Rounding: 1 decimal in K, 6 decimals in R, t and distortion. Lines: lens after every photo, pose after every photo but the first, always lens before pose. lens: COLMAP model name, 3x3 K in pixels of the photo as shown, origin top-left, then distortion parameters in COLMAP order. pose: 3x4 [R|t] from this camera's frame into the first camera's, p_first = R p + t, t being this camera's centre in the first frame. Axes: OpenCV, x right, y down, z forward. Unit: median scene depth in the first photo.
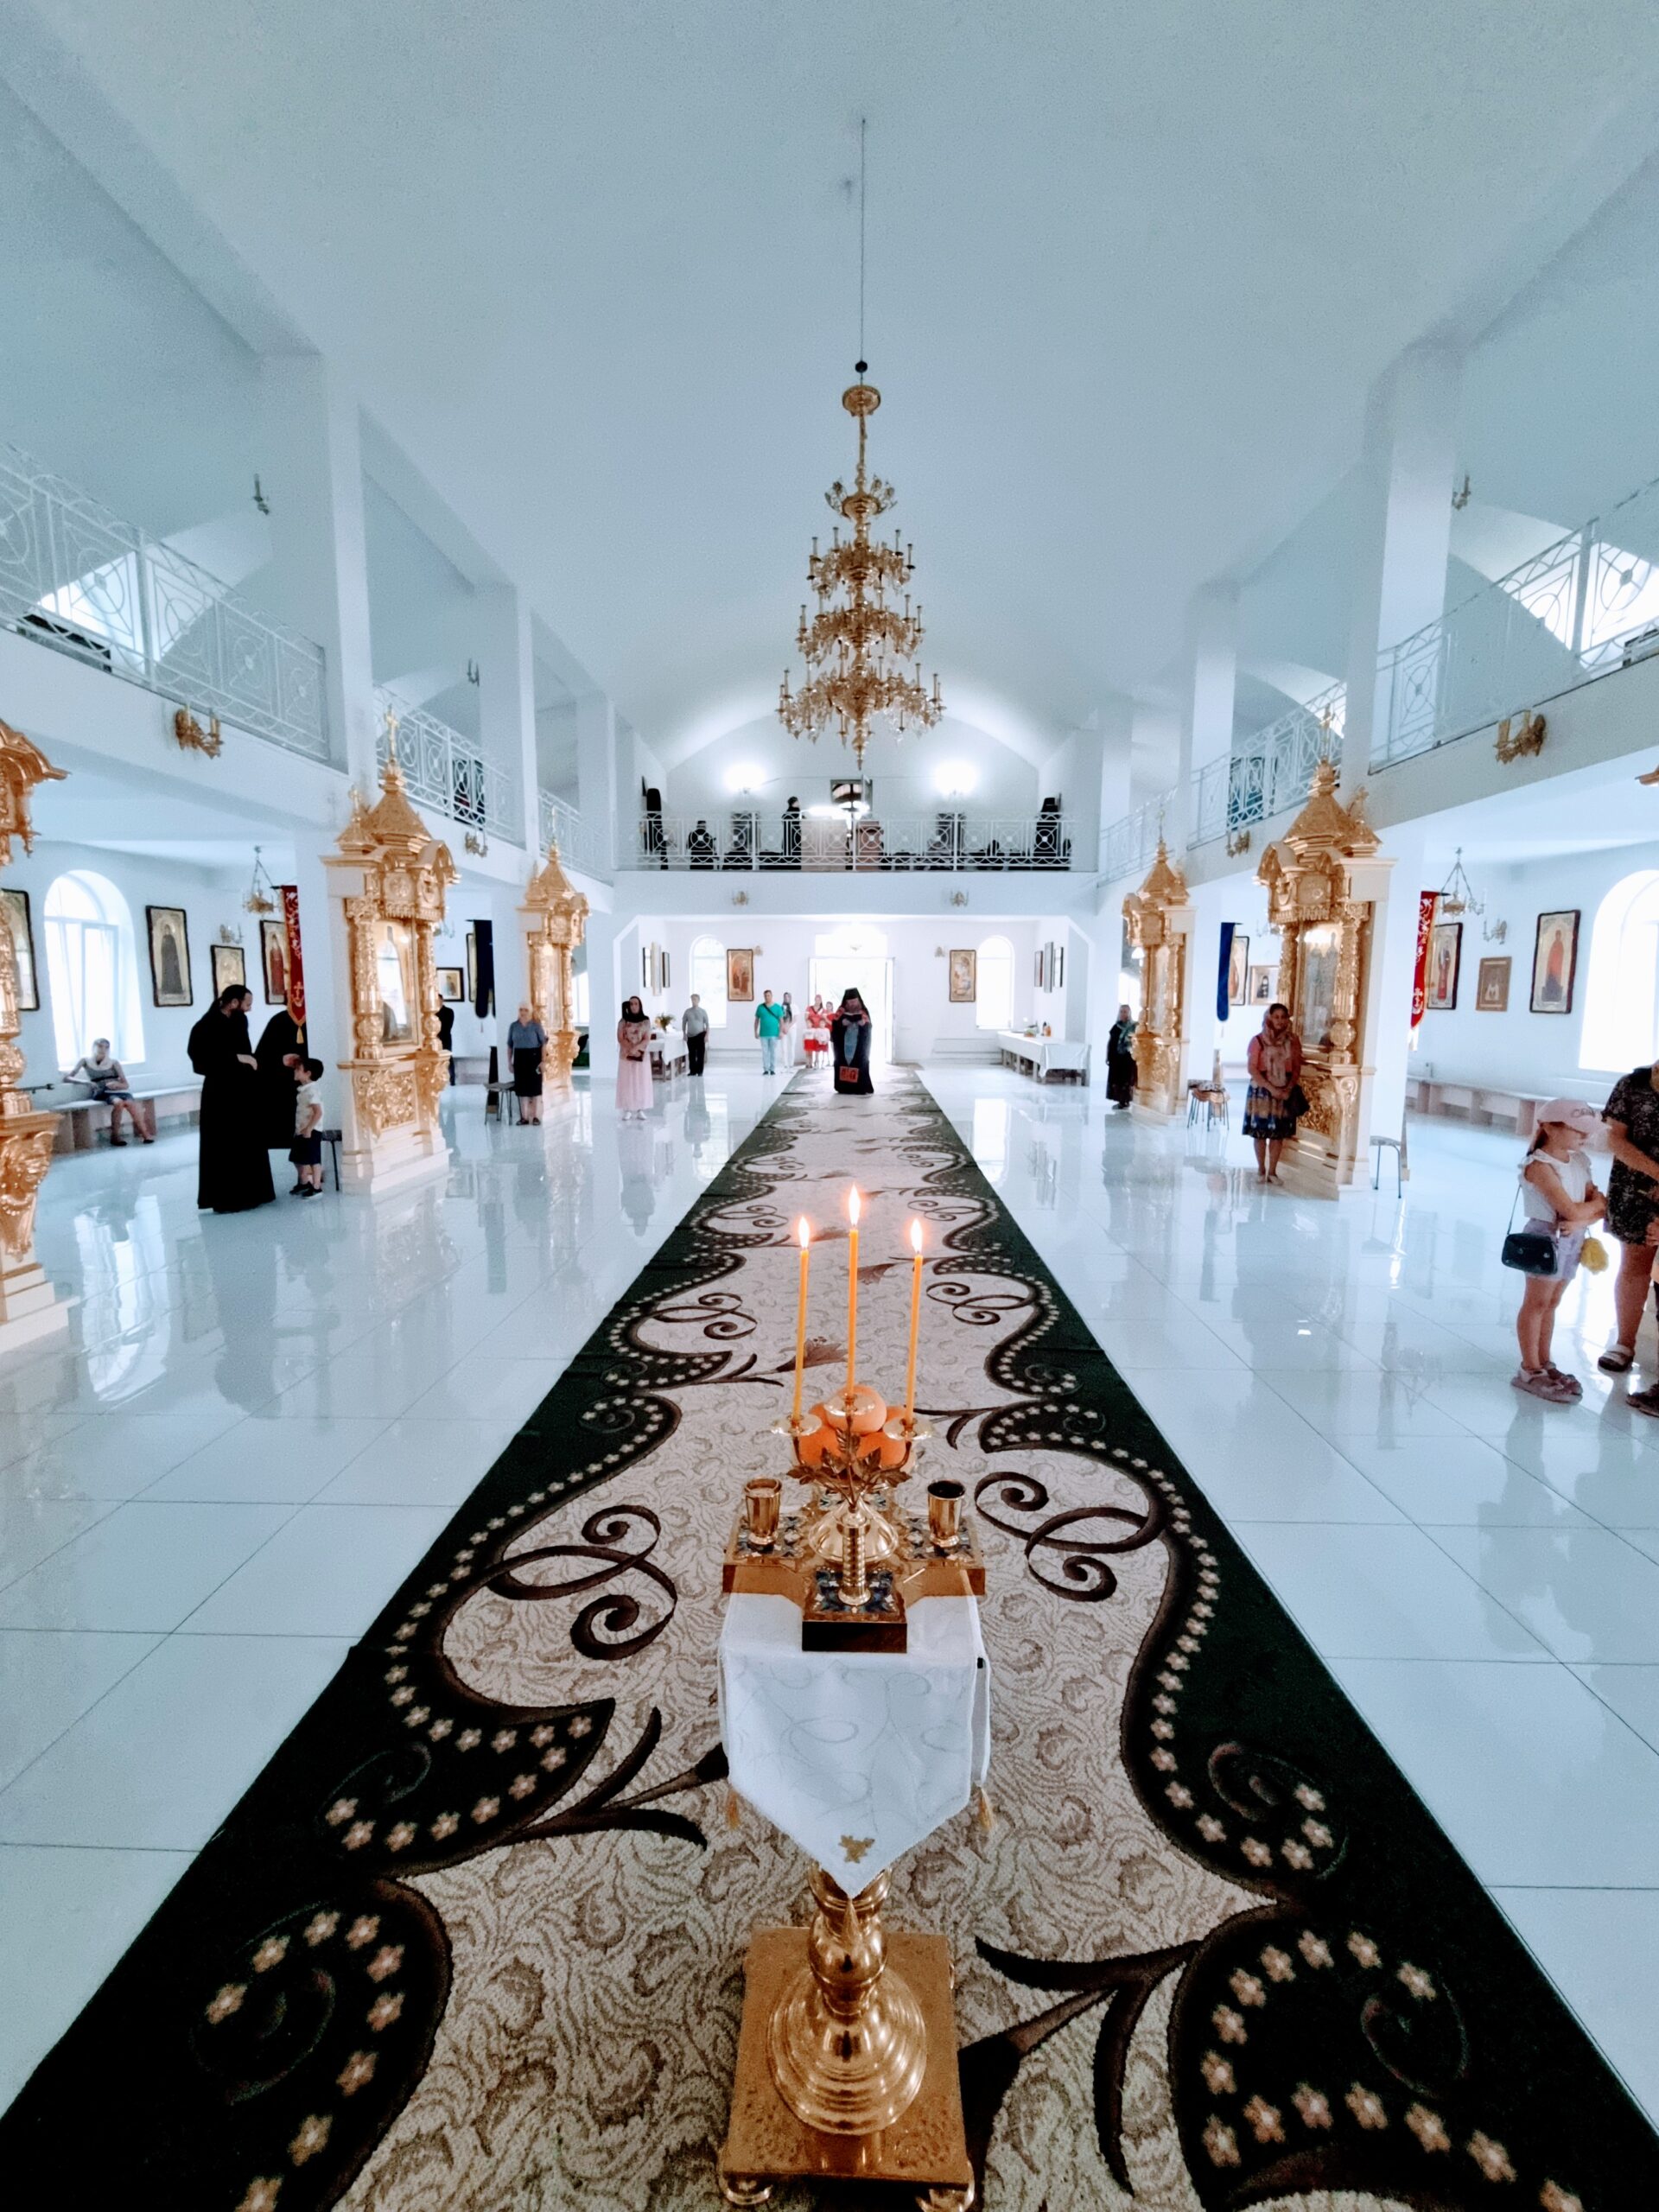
lens RADIAL K [[903.0, 0, 838.5], [0, 903.0, 1100.4], [0, 0, 1]] dist [-0.001889, -0.000352]
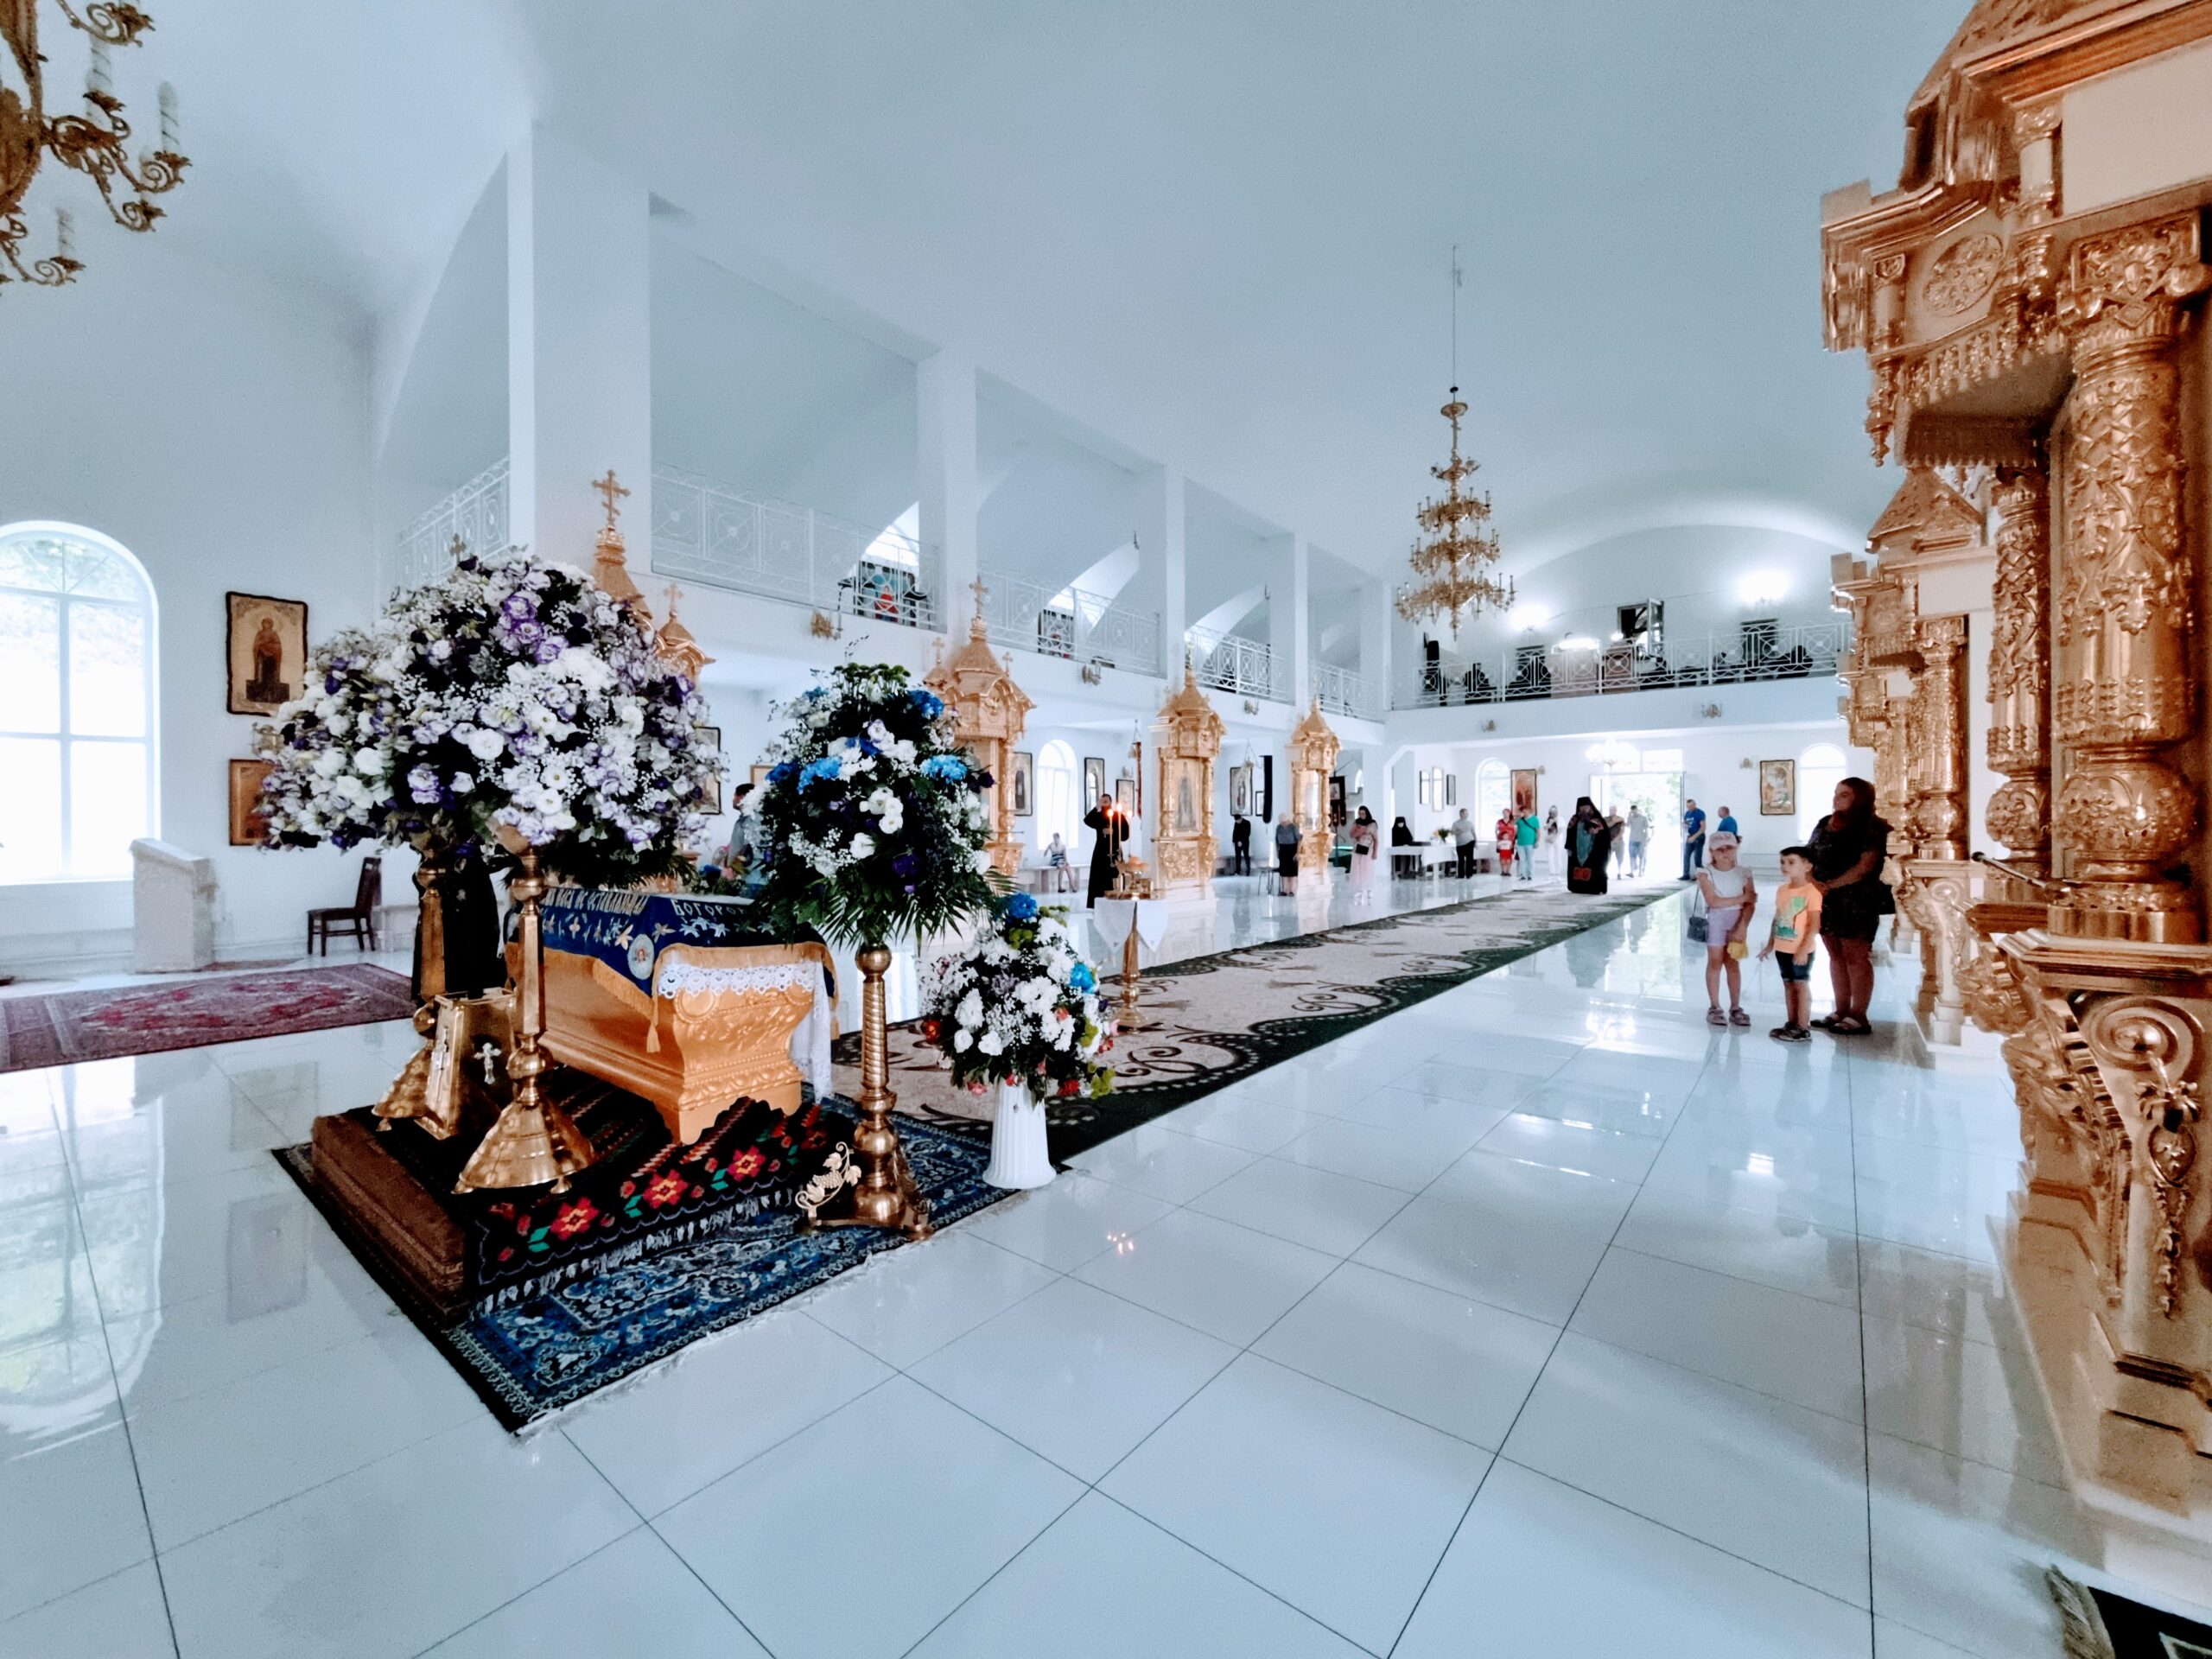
lens RADIAL K [[903.0, 0, 1106.0], [0, 903.0, 829.5], [0, 0, 1]] dist [-0.001889, -0.000352]
pose [[0.790576, -0.002541, -0.612359, 0.301692], [-0.066857, 0.993655, -0.090438, 0.069813], [0.608703, 0.112439, 0.785390, -0.297957]]
